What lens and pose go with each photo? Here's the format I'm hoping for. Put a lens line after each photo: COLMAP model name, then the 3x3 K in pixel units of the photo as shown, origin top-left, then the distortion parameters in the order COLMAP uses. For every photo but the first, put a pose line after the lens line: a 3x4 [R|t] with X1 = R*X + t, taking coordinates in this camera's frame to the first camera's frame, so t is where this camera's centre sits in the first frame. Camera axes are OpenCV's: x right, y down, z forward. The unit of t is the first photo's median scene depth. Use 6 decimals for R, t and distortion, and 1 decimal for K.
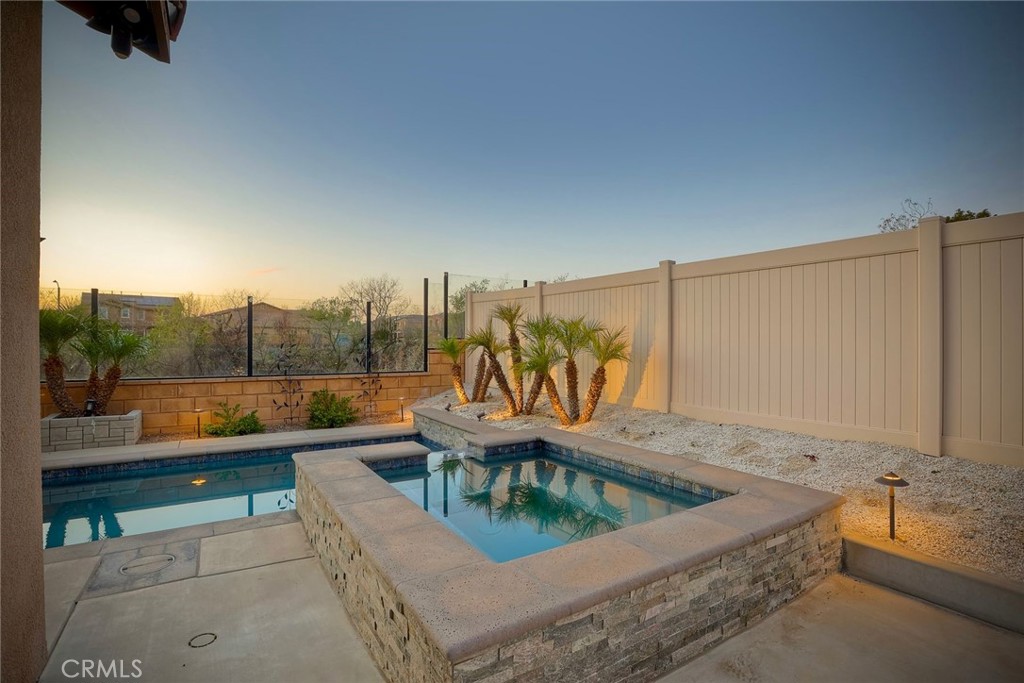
lens RADIAL K [[479.7, 0, 512.0], [0, 479.7, 341.5], [0, 0, 1]] dist [-0.056269, 0.025351]
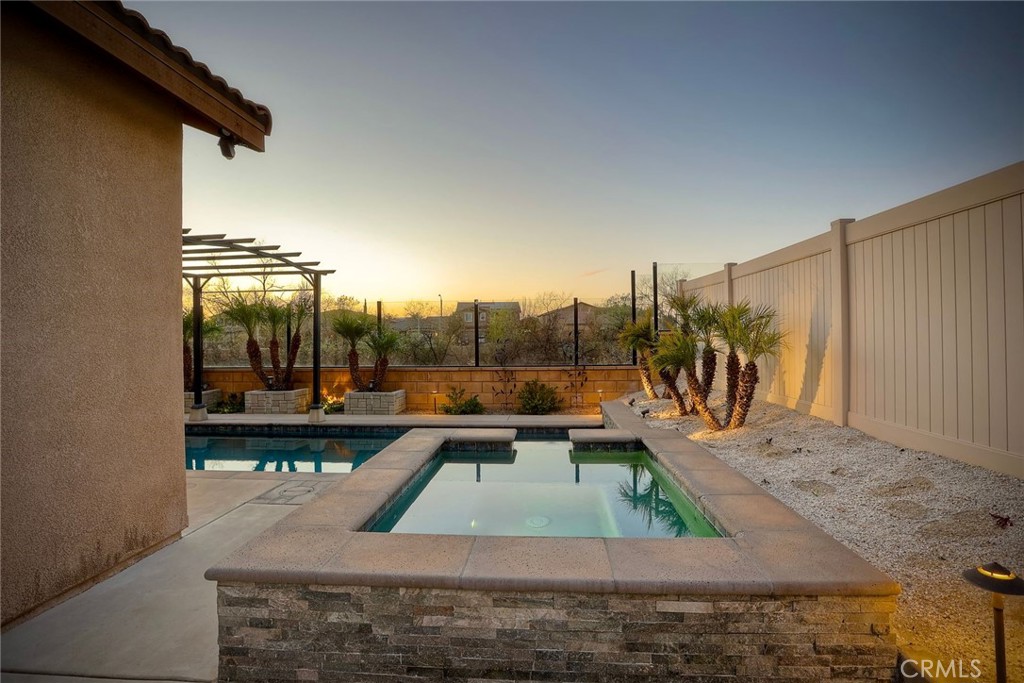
lens RADIAL K [[475.7, 0, 518.0], [0, 475.7, 334.1], [0, 0, 1]] dist [-0.054145, 0.023591]
pose [[0.803052, -0.019522, -0.595589, 0.306850], [0.017386, 0.999805, -0.009330, 0.005051], [0.595655, -0.002862, 0.803235, 0.109374]]
